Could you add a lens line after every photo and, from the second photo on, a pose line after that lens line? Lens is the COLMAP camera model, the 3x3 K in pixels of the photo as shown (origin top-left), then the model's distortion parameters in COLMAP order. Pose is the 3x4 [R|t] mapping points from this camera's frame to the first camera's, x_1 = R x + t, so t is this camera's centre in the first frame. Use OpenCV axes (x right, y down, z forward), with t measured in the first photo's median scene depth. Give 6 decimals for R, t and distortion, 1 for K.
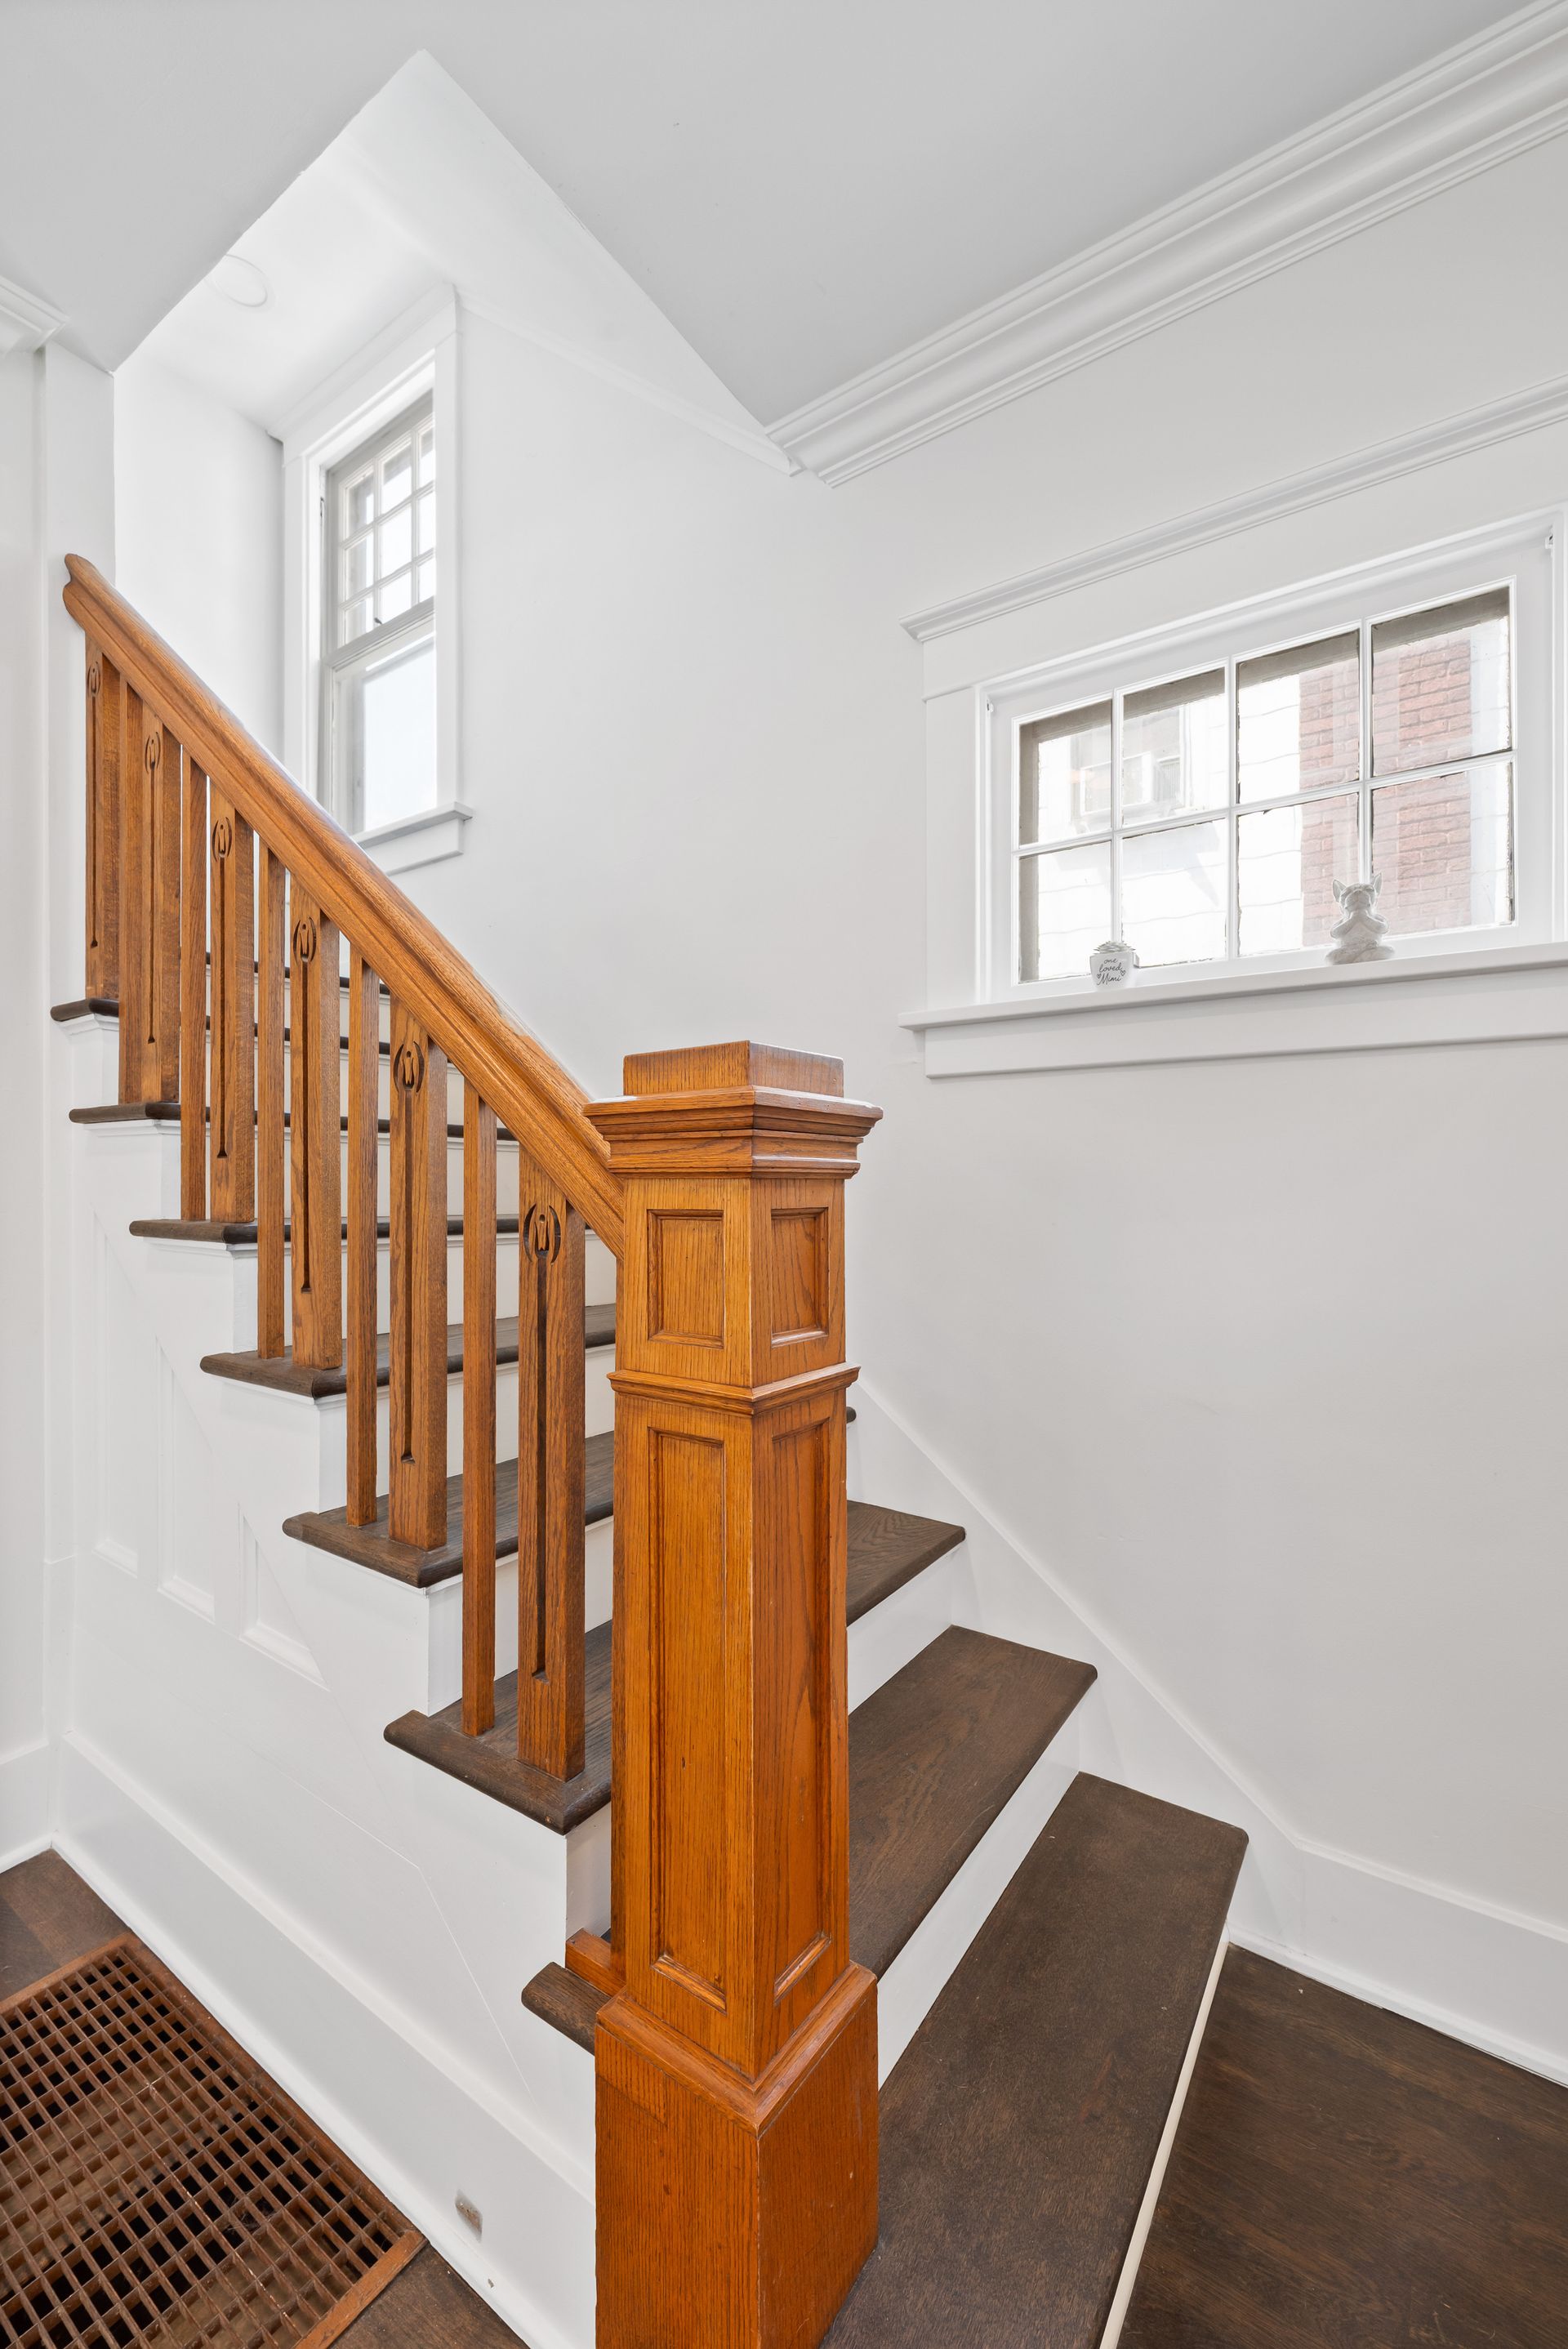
lens RADIAL K [[963.5, 0, 787.1], [0, 963.5, 1169.9], [0, 0, 1]] dist [0.000291, 0.000483]
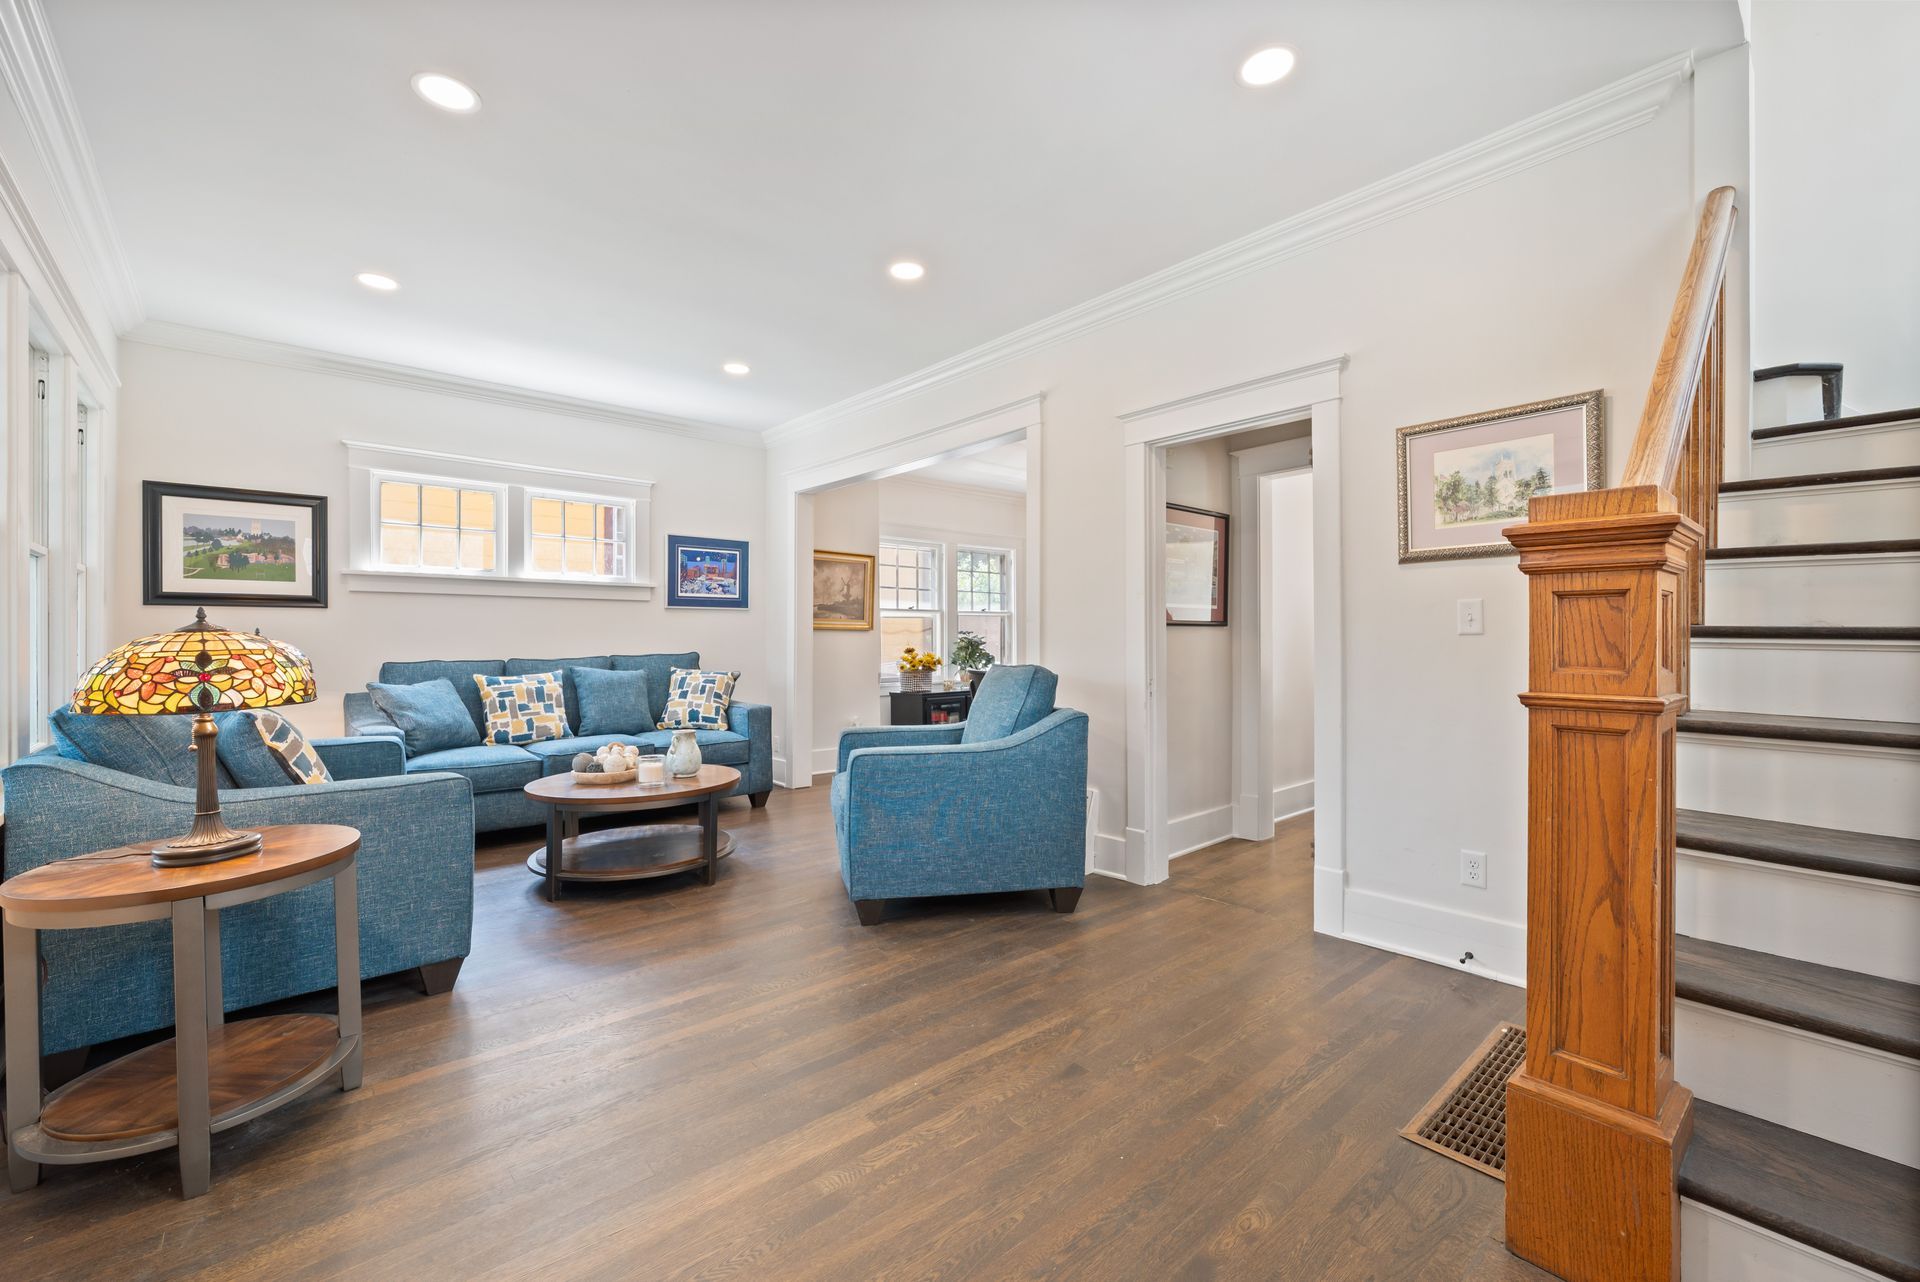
lens RADIAL K [[787.6, 0, 956.0], [0, 787.6, 641.8], [0, 0, 1]] dist [0.000291, 0.000483]
pose [[-0.244625, 0.006176, -0.969598, 0.832421], [0.006946, 0.999965, 0.004617, 0.061041], [0.969593, -0.005606, -0.244660, 0.166071]]
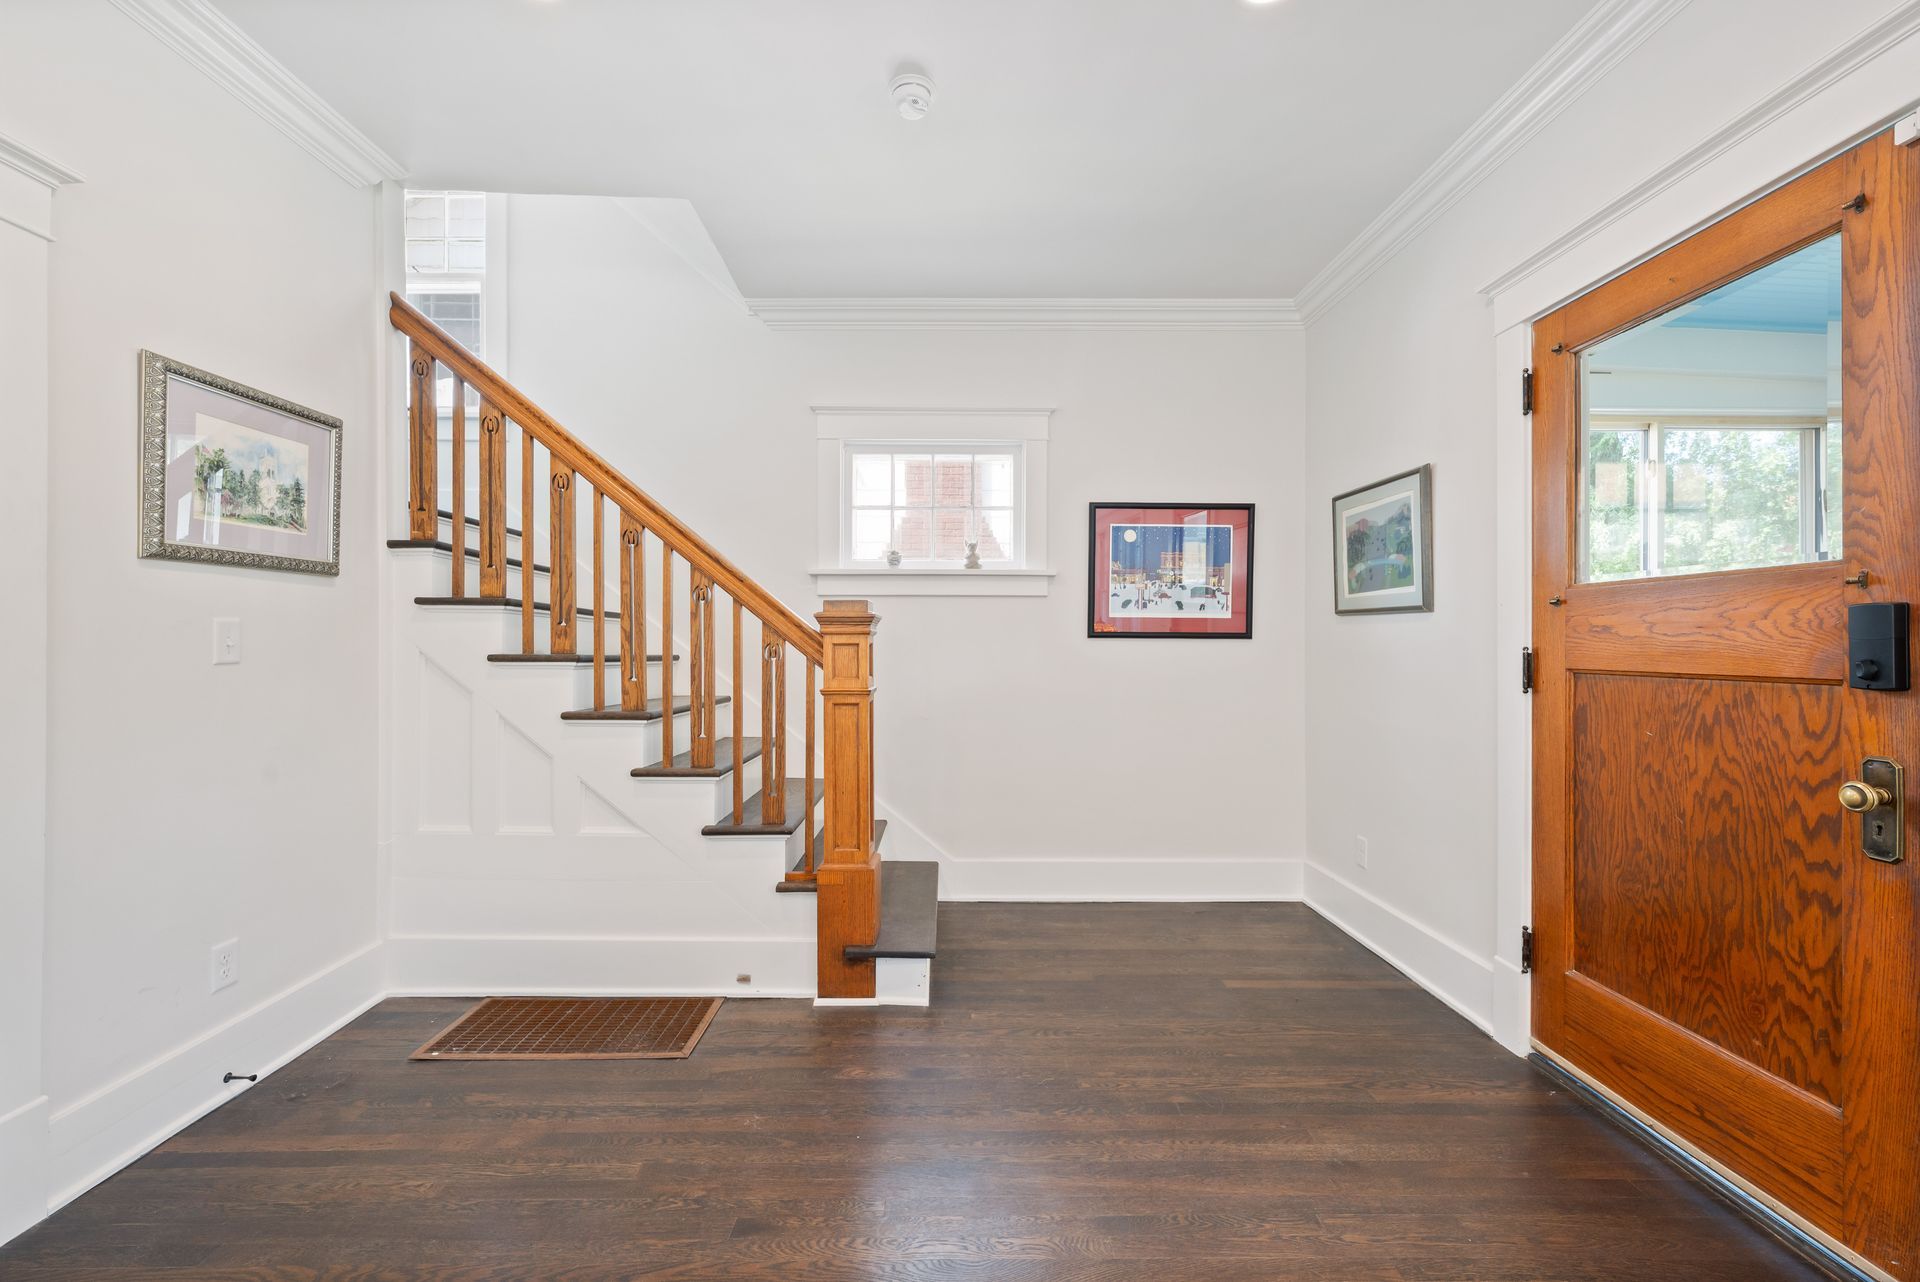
lens RADIAL K [[787.6, 0, 956.0], [0, 787.6, 641.8], [0, 0, 1]] dist [0.000291, 0.000483]
pose [[0.818341, 0.004277, 0.574717, -0.804533], [-0.006767, 0.999975, 0.002194, 0.014508], [-0.574694, -0.005684, 0.818349, -0.927134]]
